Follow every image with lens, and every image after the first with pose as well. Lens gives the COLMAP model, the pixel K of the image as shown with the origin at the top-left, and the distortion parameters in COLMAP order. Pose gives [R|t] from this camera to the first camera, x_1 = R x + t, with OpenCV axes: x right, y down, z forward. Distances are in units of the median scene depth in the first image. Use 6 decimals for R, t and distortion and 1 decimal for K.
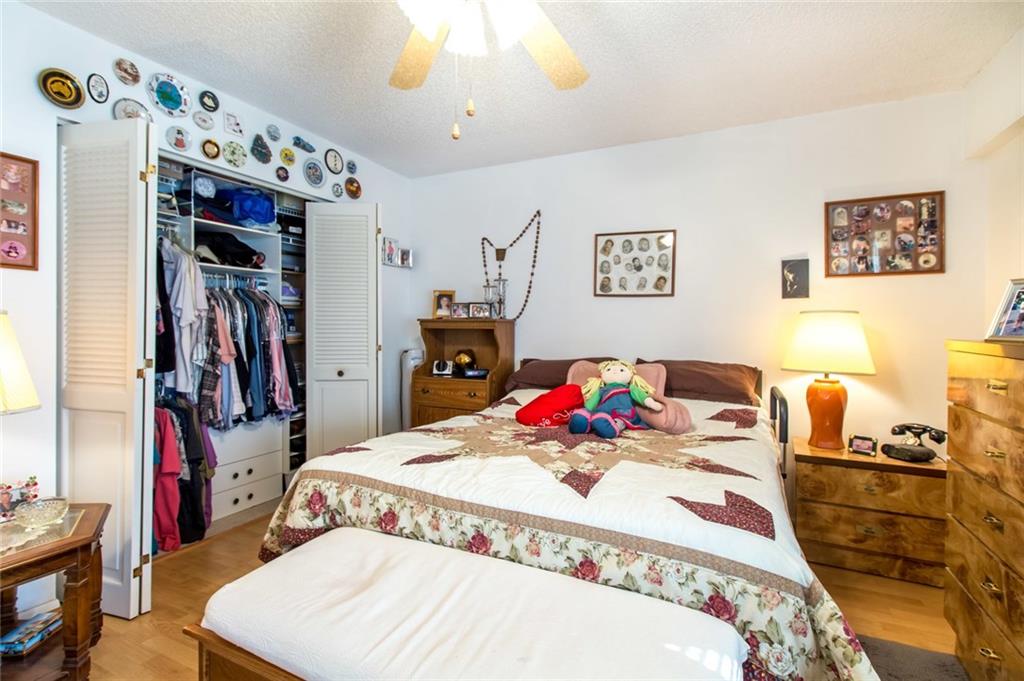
lens RADIAL K [[492.7, 0, 508.1], [0, 492.7, 327.7], [0, 0, 1]] dist [-0.001489, -0.000581]
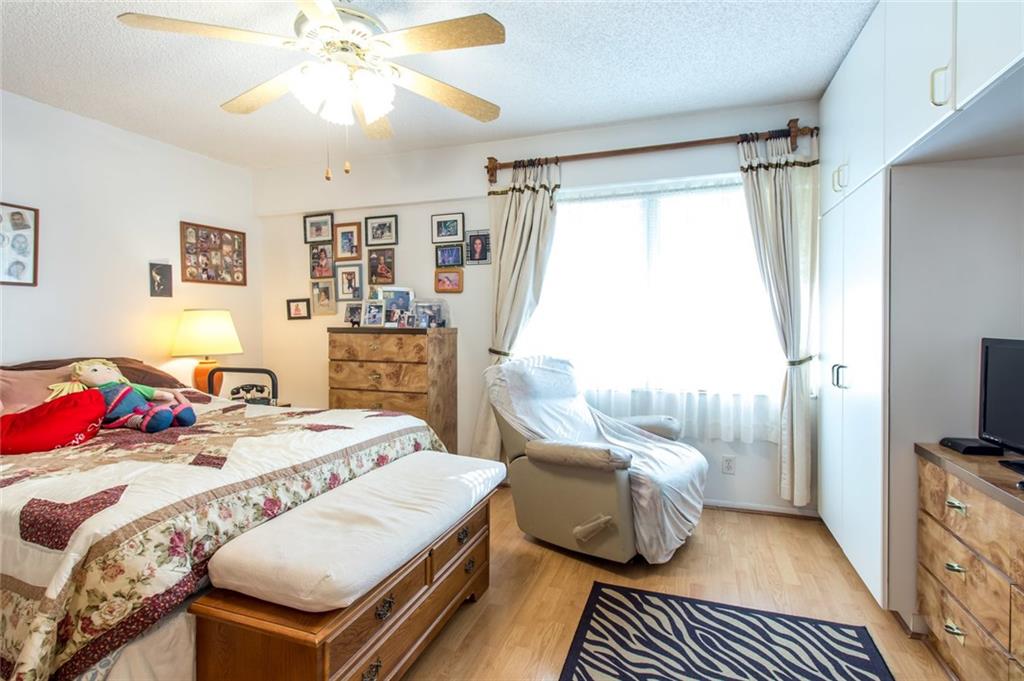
lens RADIAL K [[482.0, 0, 506.2], [0, 482.0, 327.8], [0, 0, 1]] dist [0.001539, 0.000018]
pose [[-0.084686, -0.018924, 0.996228, -0.574351], [0.005767, 0.999794, 0.019482, -0.003570], [-0.996391, 0.007395, -0.084560, 0.255731]]
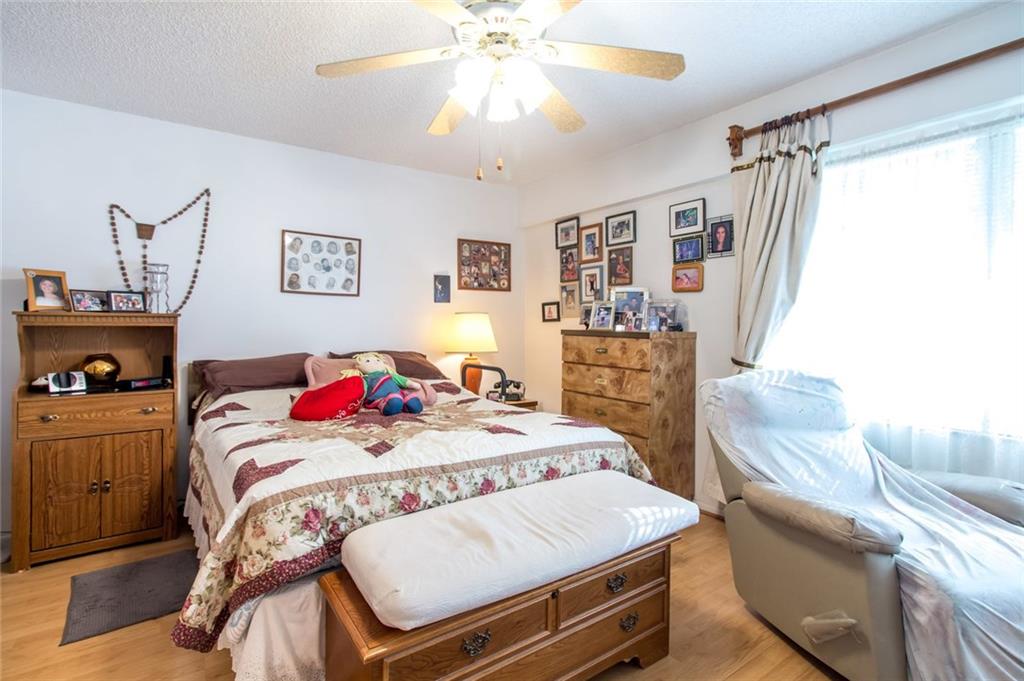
lens RADIAL K [[478.6, 0, 525.9], [0, 478.6, 326.3], [0, 0, 1]] dist [0.004586, 0.000577]
pose [[0.483662, -0.008449, 0.875214, -0.459995], [0.001821, 0.999961, 0.008647, -0.002987], [-0.875253, -0.002588, 0.483658, 0.113575]]
